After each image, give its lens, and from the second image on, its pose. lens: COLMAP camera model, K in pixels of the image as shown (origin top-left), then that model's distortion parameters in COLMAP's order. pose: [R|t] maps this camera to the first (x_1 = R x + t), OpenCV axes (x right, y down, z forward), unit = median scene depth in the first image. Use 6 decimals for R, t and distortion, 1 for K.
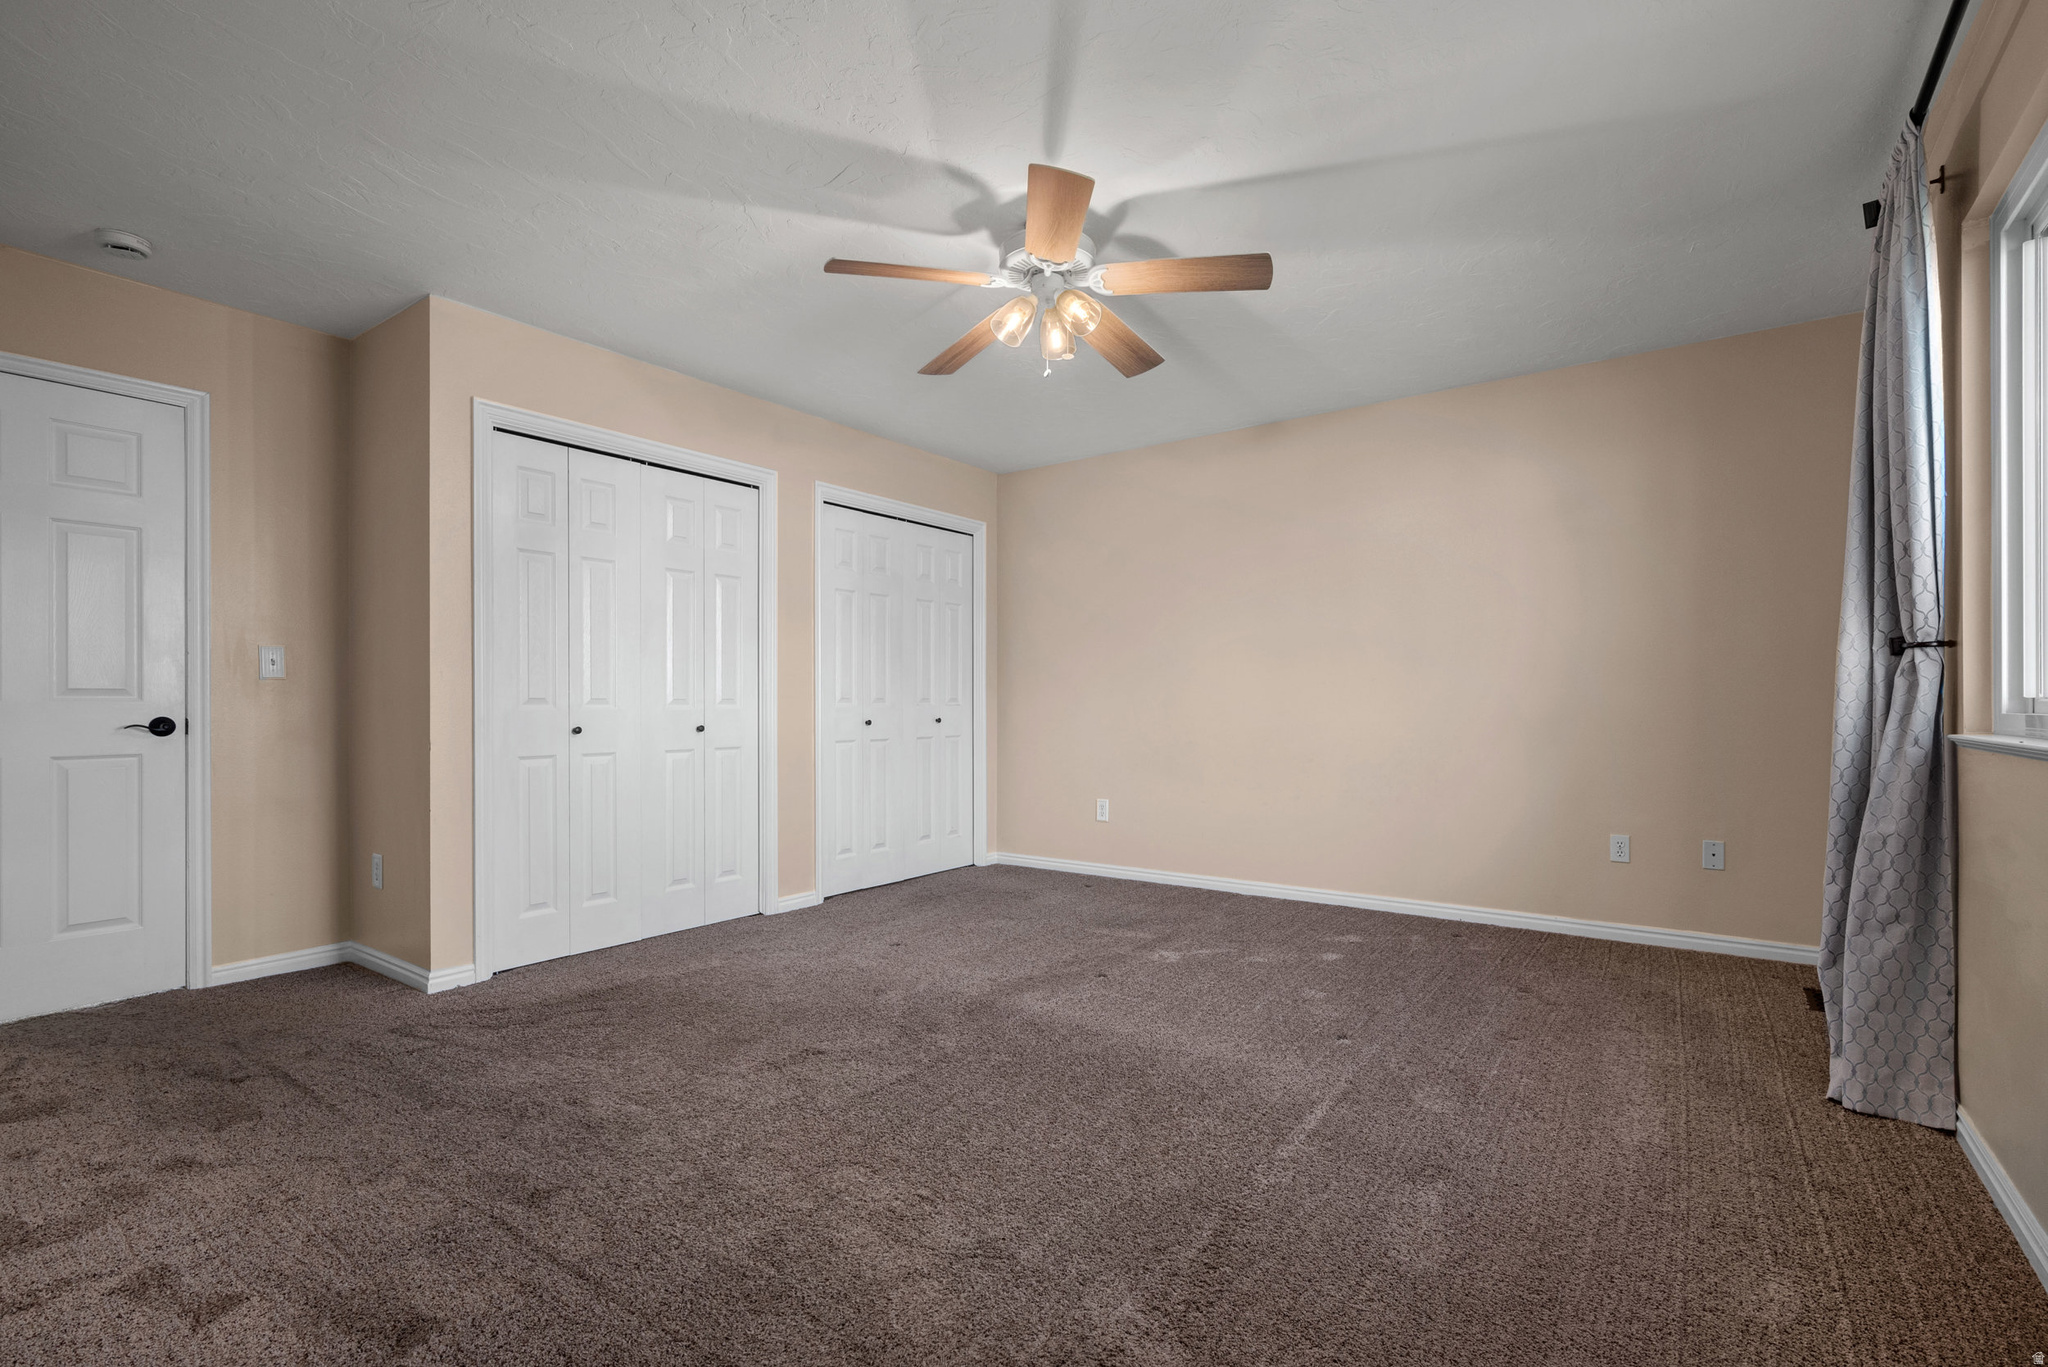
lens RADIAL K [[923.9, 0, 1055.1], [0, 923.9, 695.9], [0, 0, 1]] dist [0.000571, 0.000137]
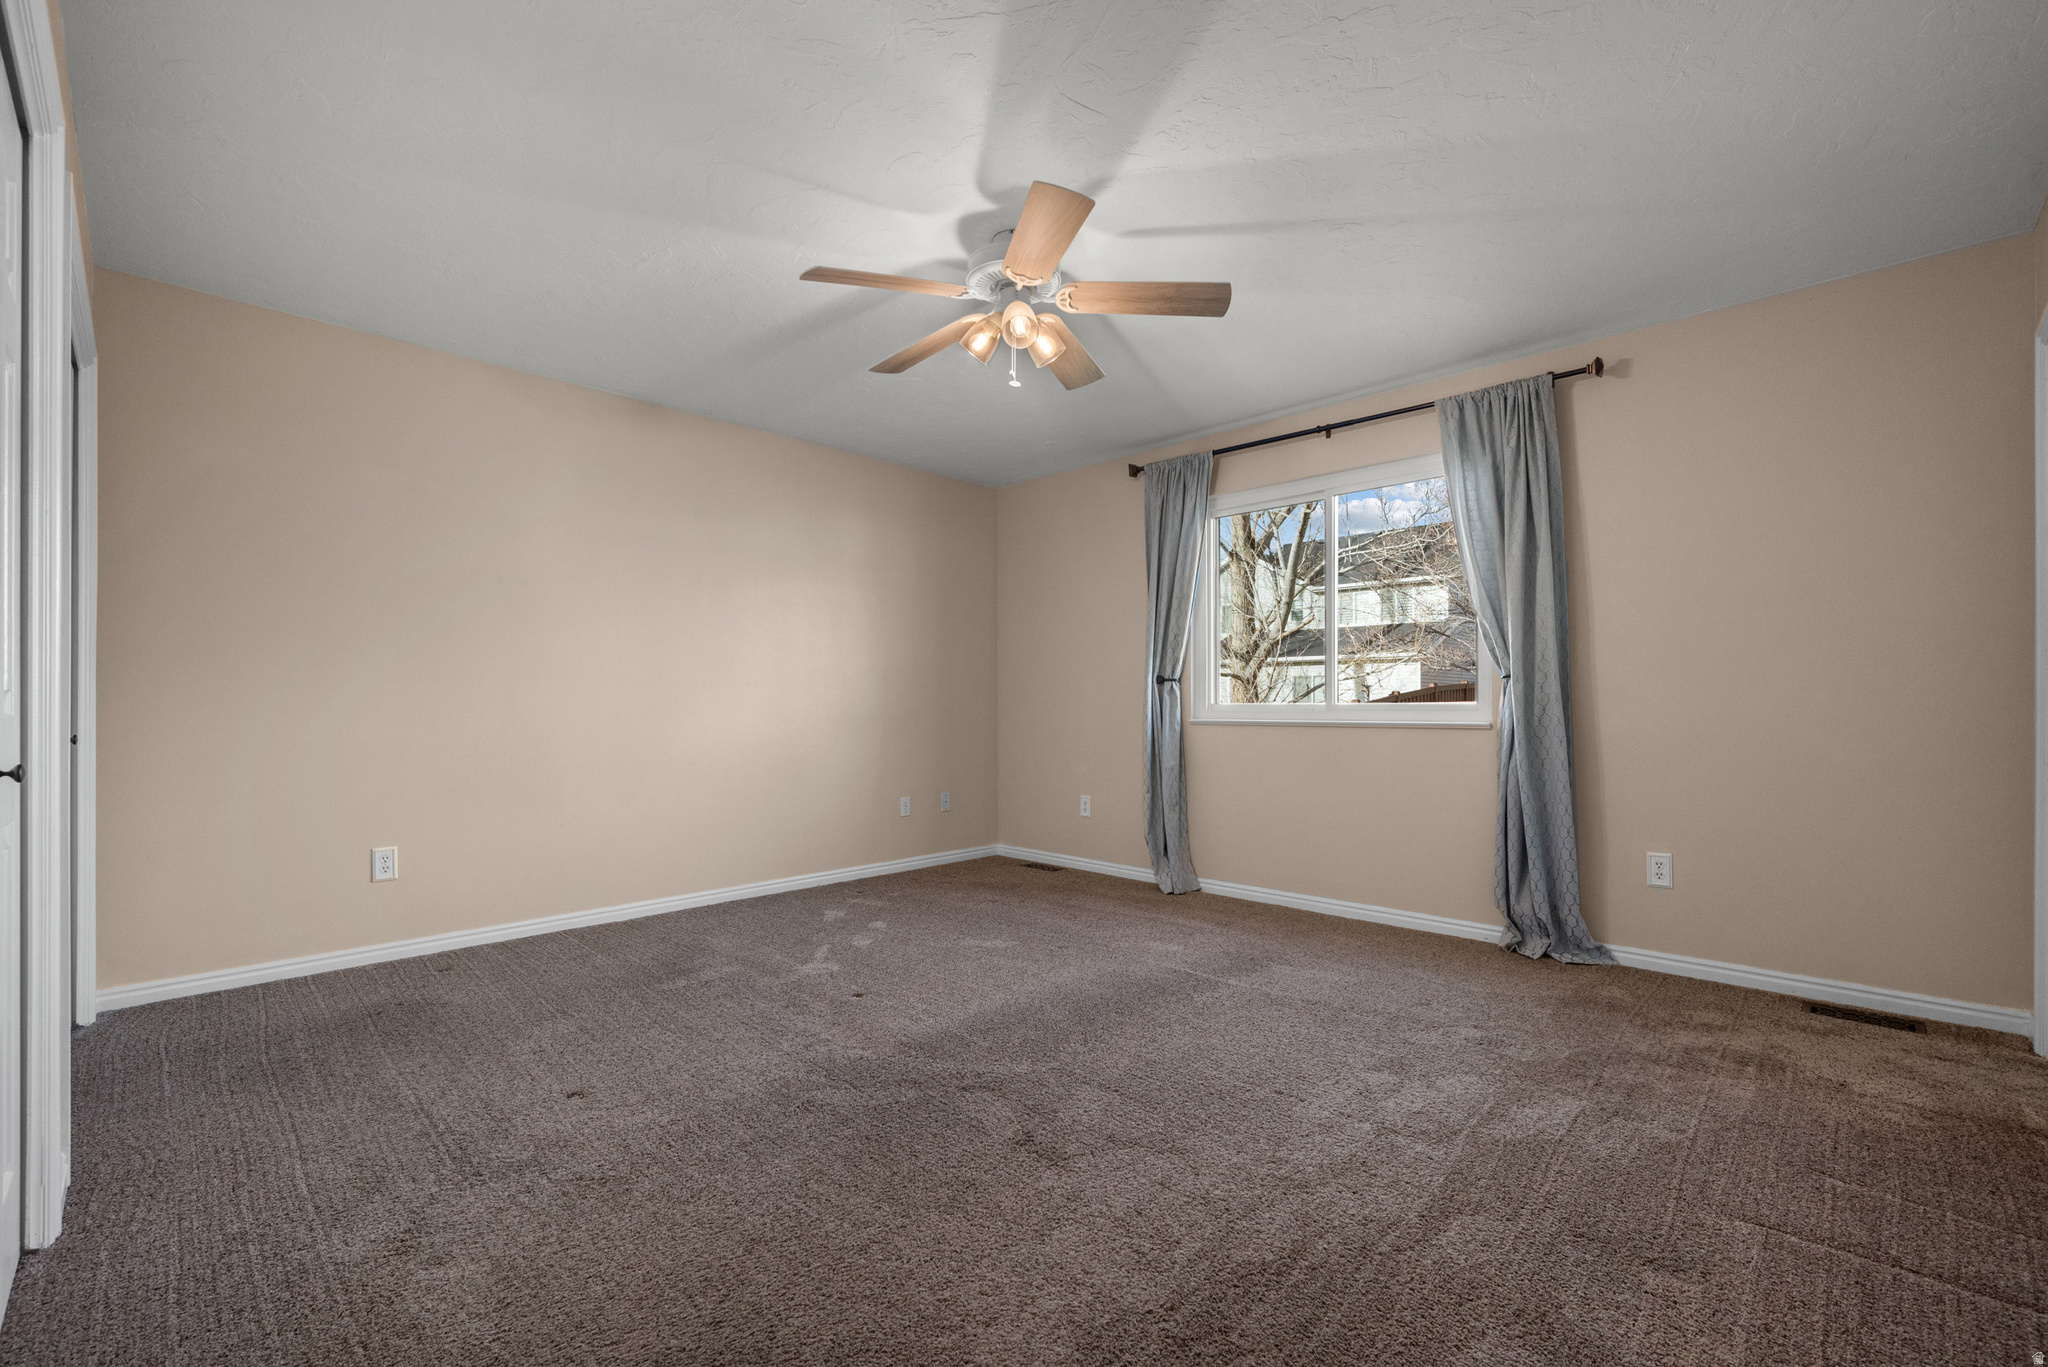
lens RADIAL K [[870.8, 0, 1023.2], [0, 870.8, 692.4], [0, 0, 1]] dist [-0.000985, 0.000093]
pose [[0.146316, 0.023385, 0.988961, -0.934828], [-0.007947, 0.999716, -0.022464, 0.018885], [-0.989206, -0.004573, 0.146460, 0.821469]]
